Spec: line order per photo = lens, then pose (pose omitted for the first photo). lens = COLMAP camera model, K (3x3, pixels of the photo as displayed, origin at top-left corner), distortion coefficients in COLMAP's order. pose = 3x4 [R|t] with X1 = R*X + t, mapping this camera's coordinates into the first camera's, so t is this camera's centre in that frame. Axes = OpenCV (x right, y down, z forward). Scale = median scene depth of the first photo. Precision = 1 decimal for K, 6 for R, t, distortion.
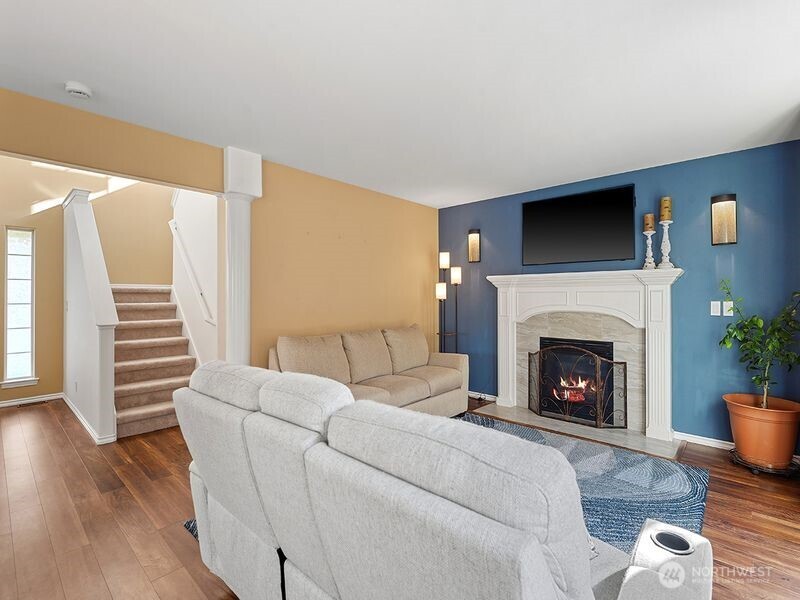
lens RADIAL K [[362.2, 0, 415.3], [0, 362.2, 293.4], [0, 0, 1]] dist [-0.000456, -0.000345]
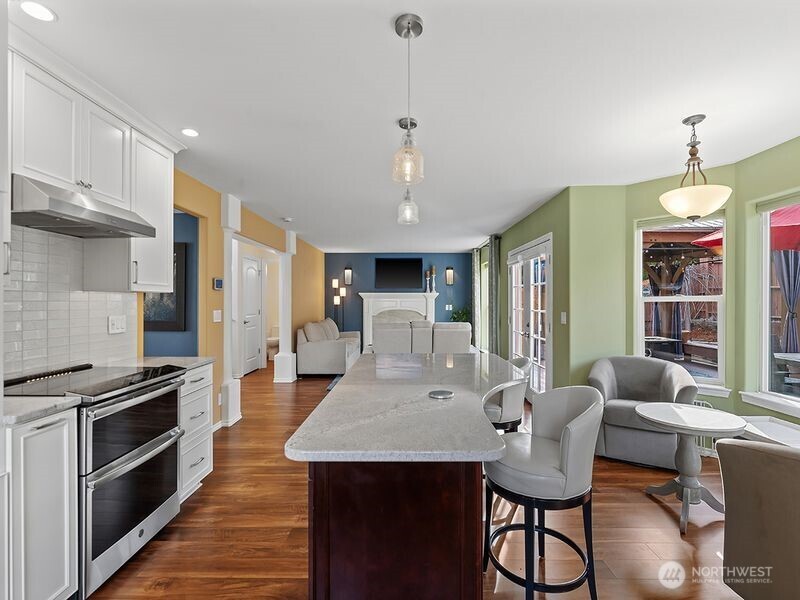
lens RADIAL K [[375.1, 0, 405.5], [0, 375.1, 299.6], [0, 0, 1]] dist [-0.000639, 0.000084]
pose [[0.754135, 0.007008, 0.656682, -1.193170], [-0.006998, 0.999972, -0.002635, -0.009034], [-0.656682, -0.002608, 0.754163, -0.883804]]
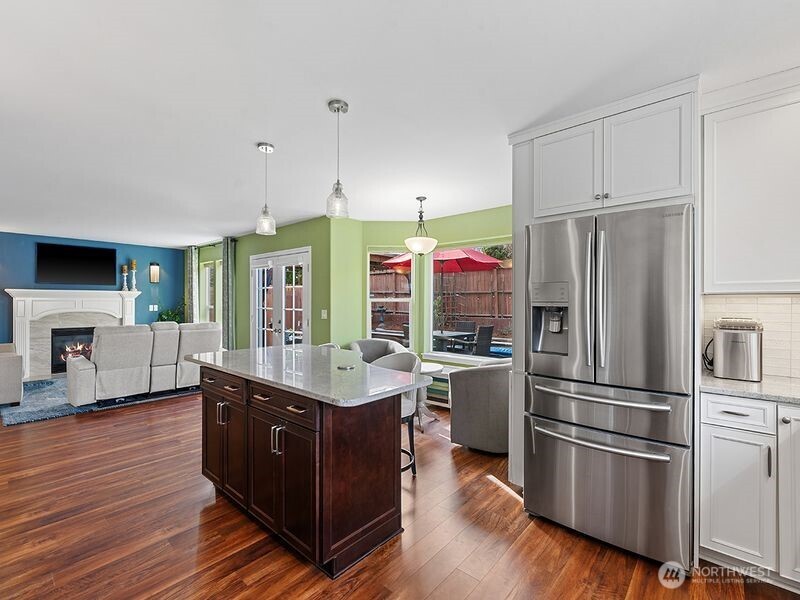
lens RADIAL K [[362.2, 0, 406.1], [0, 362.2, 301.3], [0, 0, 1]] dist [-0.000456, -0.000345]
pose [[-0.009397, 0.004591, 0.999945, -1.509011], [-0.008005, 0.999957, -0.004666, -0.006810], [-0.999924, -0.008048, -0.009359, -0.656247]]
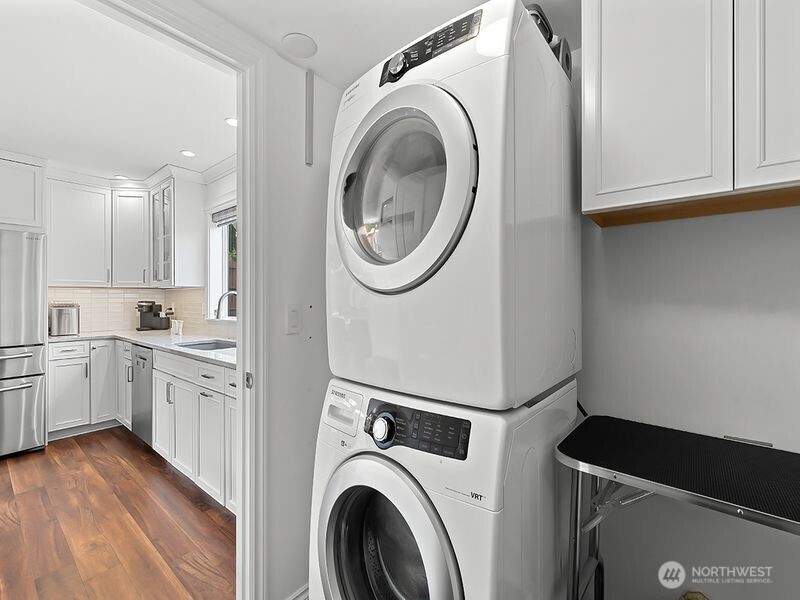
lens RADIAL K [[362.2, 0, 421.9], [0, 362.2, 299.1], [0, 0, 1]] dist [-0.000456, -0.000345]
pose [[-0.998055, 0.004816, -0.062153, -1.911818], [0.005137, 0.999974, -0.005011, 0.021996], [0.062128, -0.005320, -0.998054, -0.057795]]
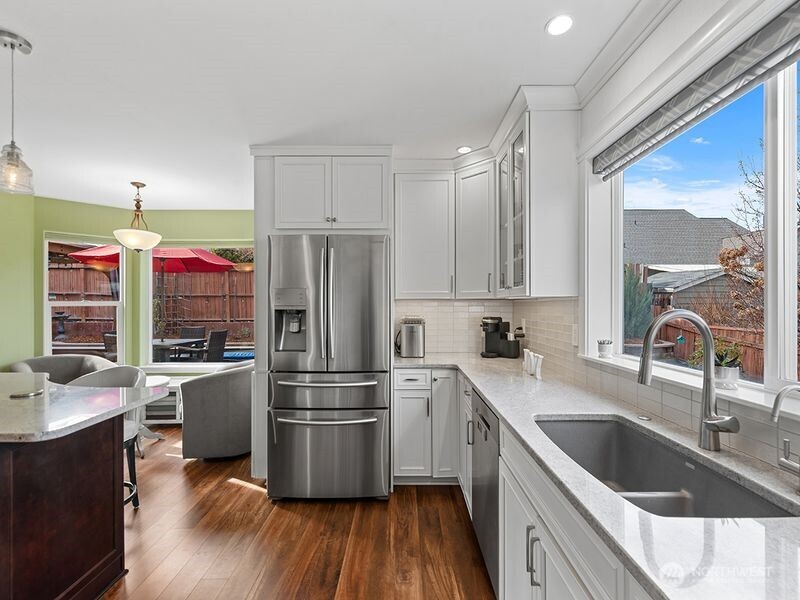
lens RADIAL K [[349.4, 0, 405.0], [0, 349.4, 305.3], [0, 0, 1]] dist [0.001417, 0.002977]
pose [[-0.666633, 0.003745, 0.745376, -1.546583], [-0.000490, 0.999985, -0.005462, -0.007637], [-0.745386, -0.004006, -0.666621, -0.619702]]
